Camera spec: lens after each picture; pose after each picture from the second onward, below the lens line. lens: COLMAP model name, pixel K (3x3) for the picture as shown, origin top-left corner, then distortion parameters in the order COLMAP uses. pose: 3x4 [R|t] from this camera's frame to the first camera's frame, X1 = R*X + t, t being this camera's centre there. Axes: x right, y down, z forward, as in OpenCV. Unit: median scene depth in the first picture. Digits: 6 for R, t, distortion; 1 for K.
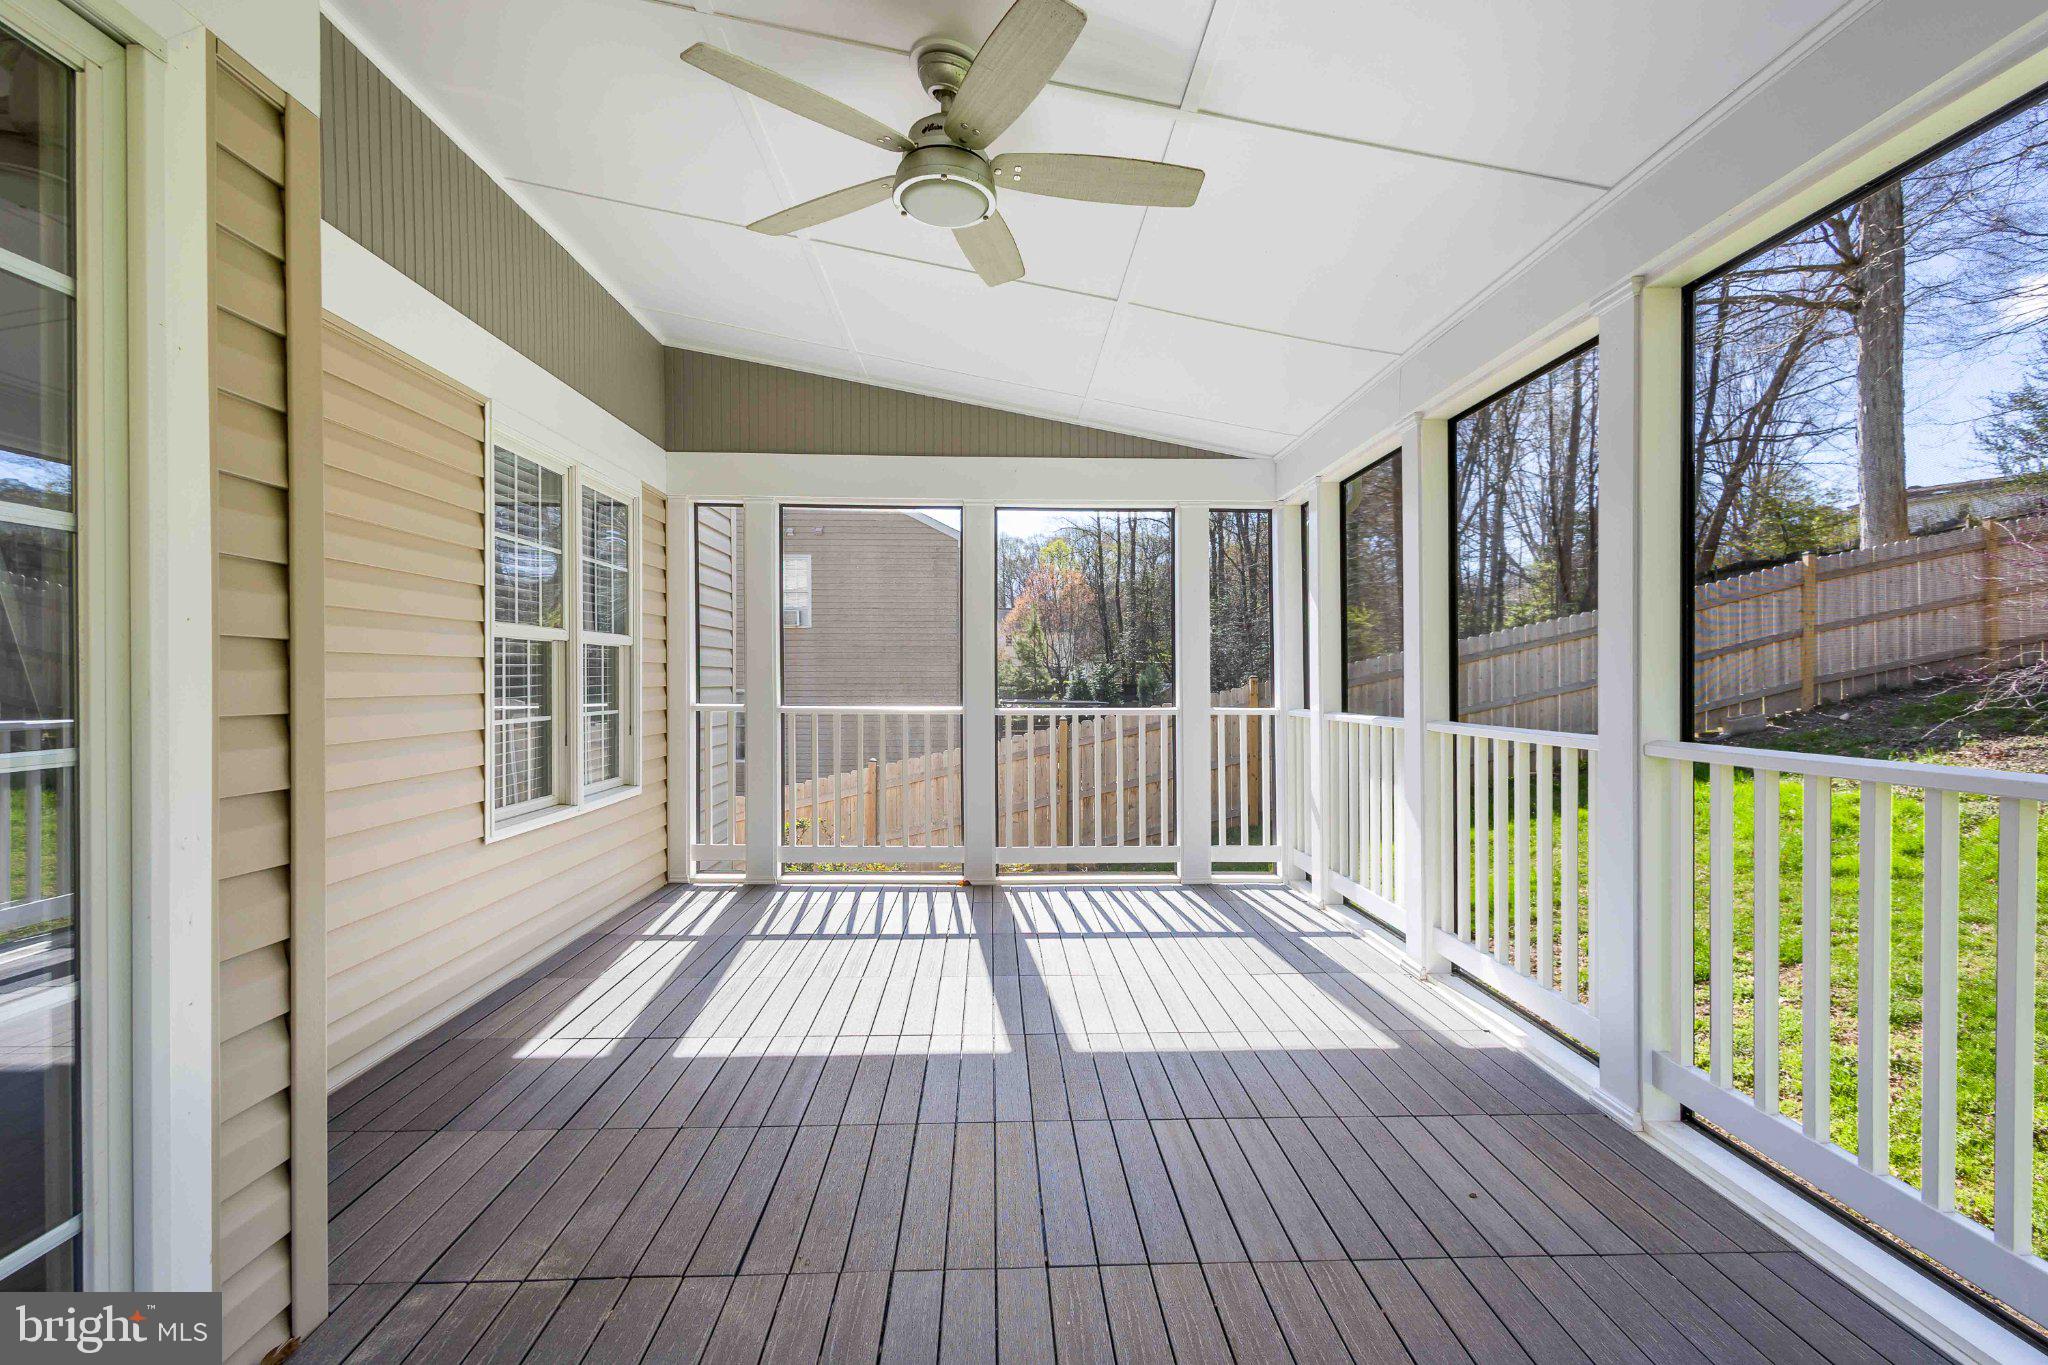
lens RADIAL K [[950.5, 0, 1028.2], [0, 950.5, 667.6], [0, 0, 1]] dist [0.002028, -0.000014]
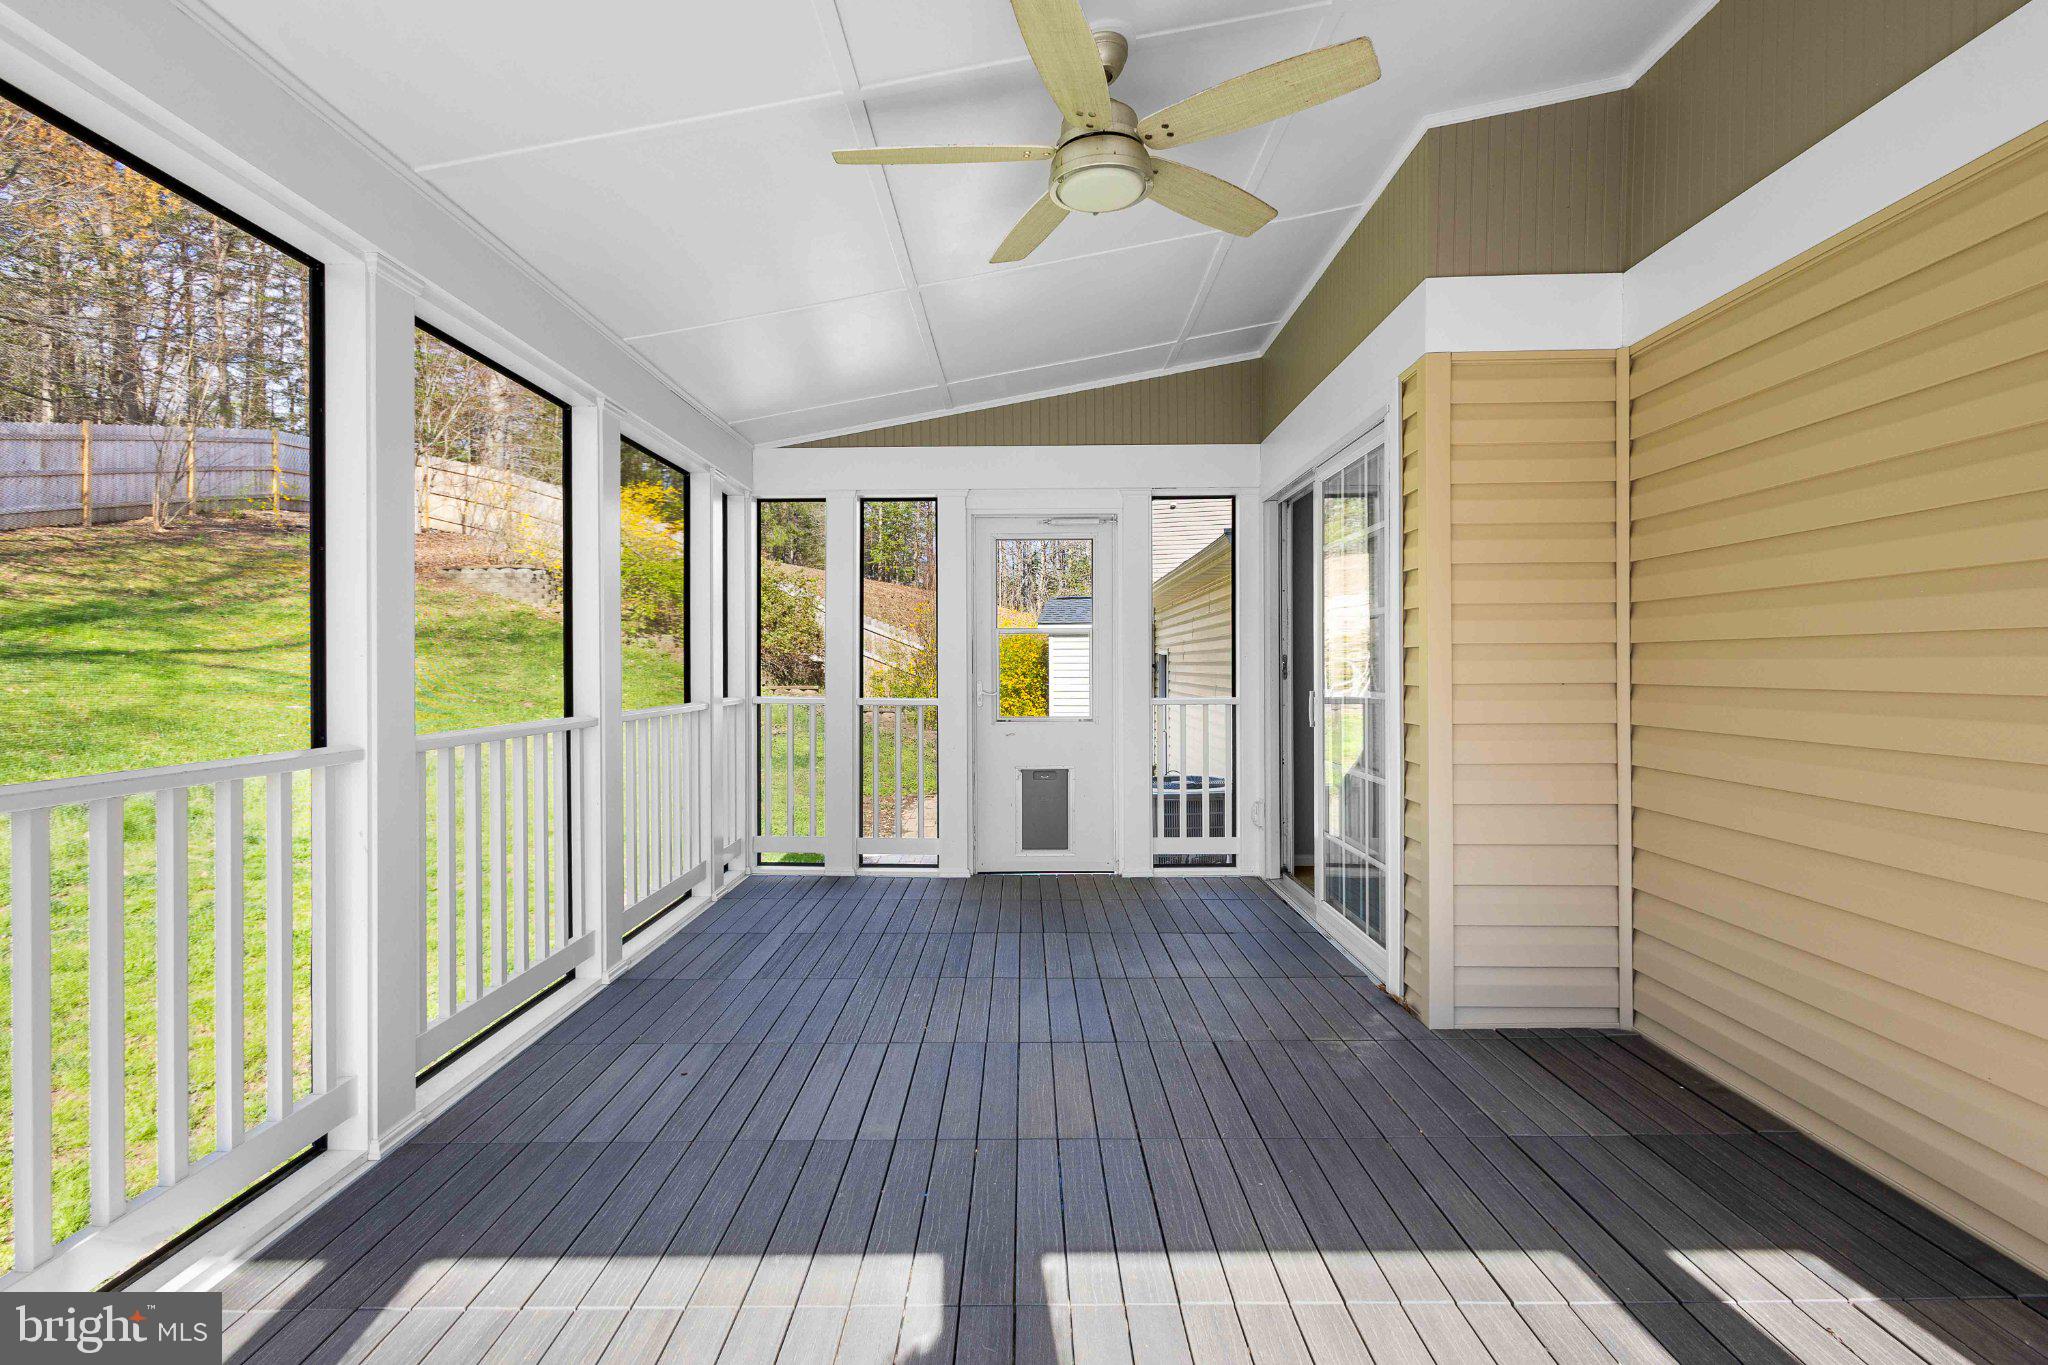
lens RADIAL K [[950.5, 0, 1028.2], [0, 950.5, 667.6], [0, 0, 1]] dist [0.002028, -0.000014]
pose [[-0.999332, 0.006212, 0.036010, -0.035807], [0.005947, 0.999955, -0.007449, 0.011792], [-0.036055, -0.007230, -0.999324, 1.655262]]
